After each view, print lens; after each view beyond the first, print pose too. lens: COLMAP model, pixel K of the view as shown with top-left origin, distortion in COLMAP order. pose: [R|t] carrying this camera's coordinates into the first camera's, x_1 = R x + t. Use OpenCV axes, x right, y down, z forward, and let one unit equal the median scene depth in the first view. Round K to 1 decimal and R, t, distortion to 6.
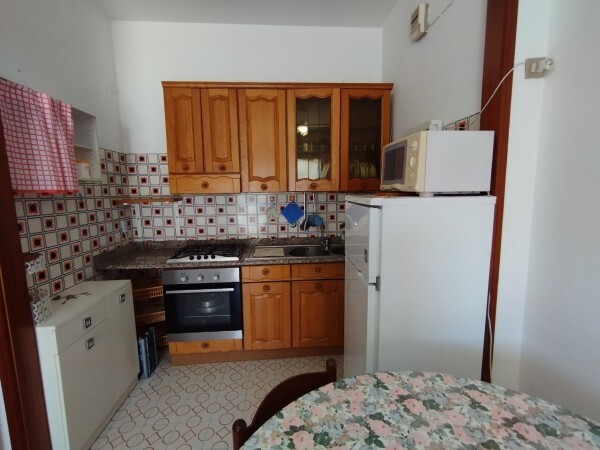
lens RADIAL K [[279.3, 0, 298.3], [0, 279.3, 224.3], [0, 0, 1]] dist [0.005401, -0.000887]
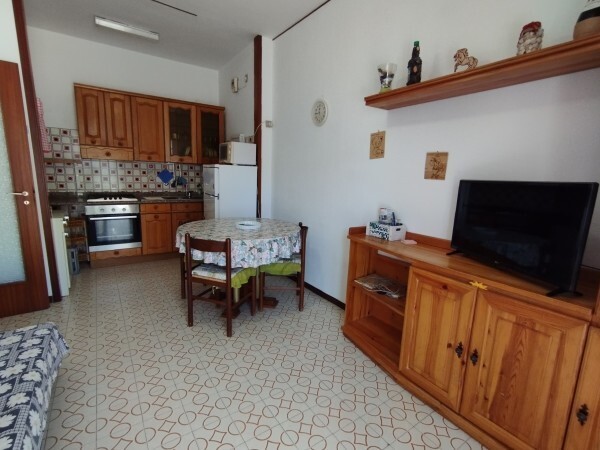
lens RADIAL K [[279.3, 0, 297.0], [0, 279.3, 222.2], [0, 0, 1]] dist [0.005401, -0.000887]
pose [[0.860663, -0.044070, 0.507264, -0.238965], [0.013892, 0.997909, 0.063127, 0.160398], [-0.508985, -0.047284, 0.859476, -0.928234]]
